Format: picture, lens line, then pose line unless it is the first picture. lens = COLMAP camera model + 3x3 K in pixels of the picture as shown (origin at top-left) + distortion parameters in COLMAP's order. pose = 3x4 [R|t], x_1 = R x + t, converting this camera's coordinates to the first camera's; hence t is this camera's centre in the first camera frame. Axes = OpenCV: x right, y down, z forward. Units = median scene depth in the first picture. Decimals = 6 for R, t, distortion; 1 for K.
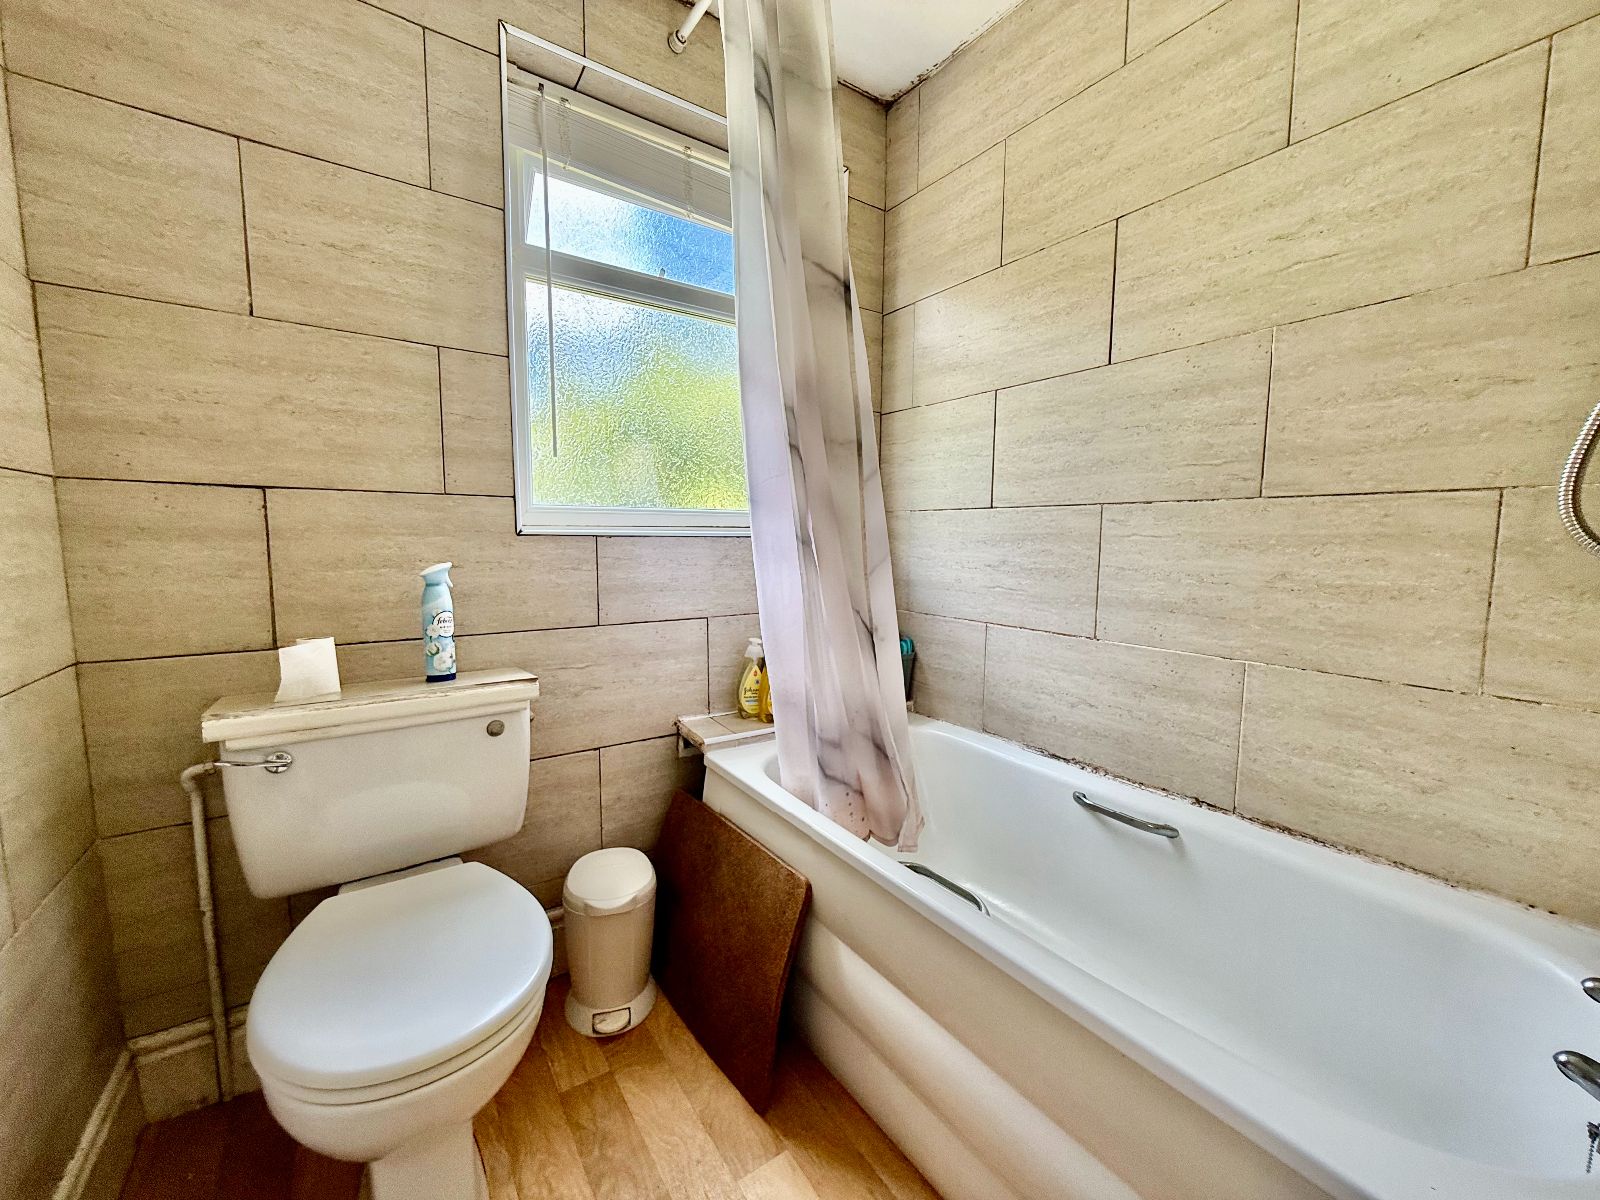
lens RADIAL K [[636.6, 0, 800.1], [0, 636.6, 597.0], [0, 0, 1]] dist [-0.001265, 0.001360]
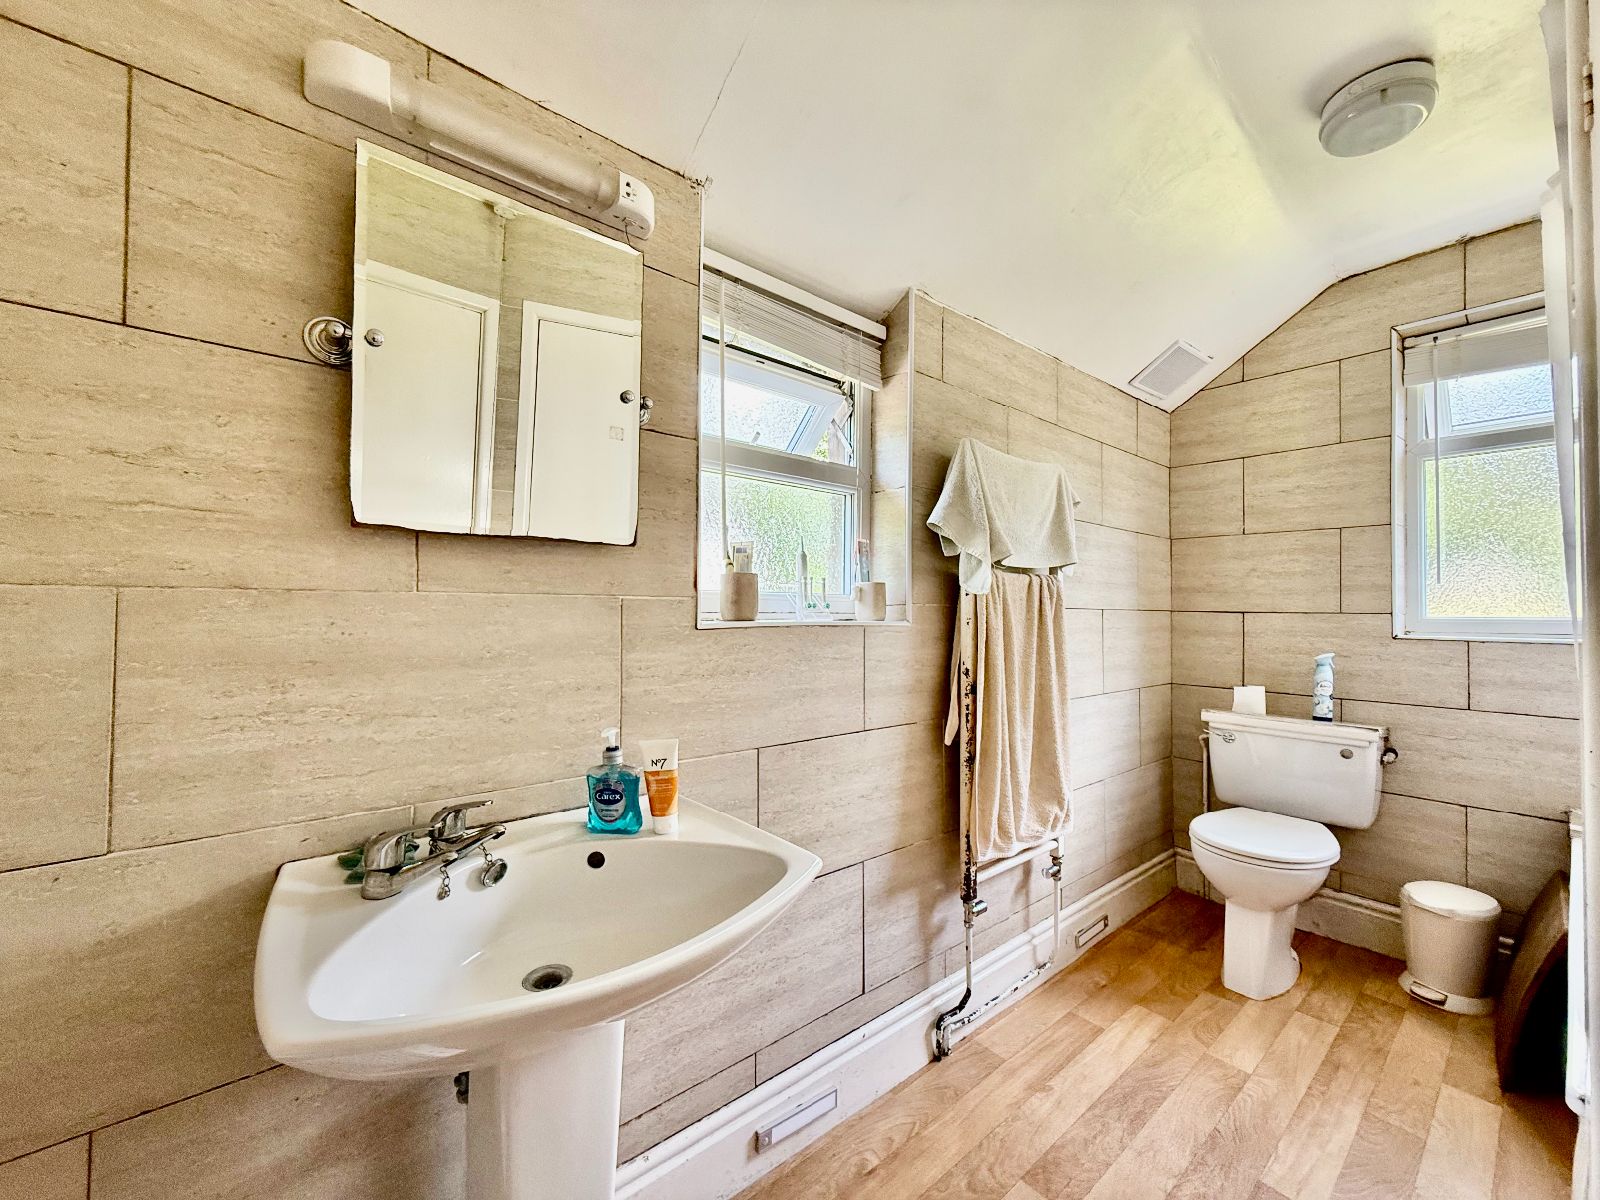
lens RADIAL K [[636.6, 0, 798.3], [0, 636.6, 601.1], [0, 0, 1]] dist [-0.001265, 0.001360]
pose [[0.084967, -0.022743, -0.996124, 1.101753], [-0.106742, 0.993778, -0.031794, 0.015265], [0.990650, 0.109030, 0.082011, -0.622671]]
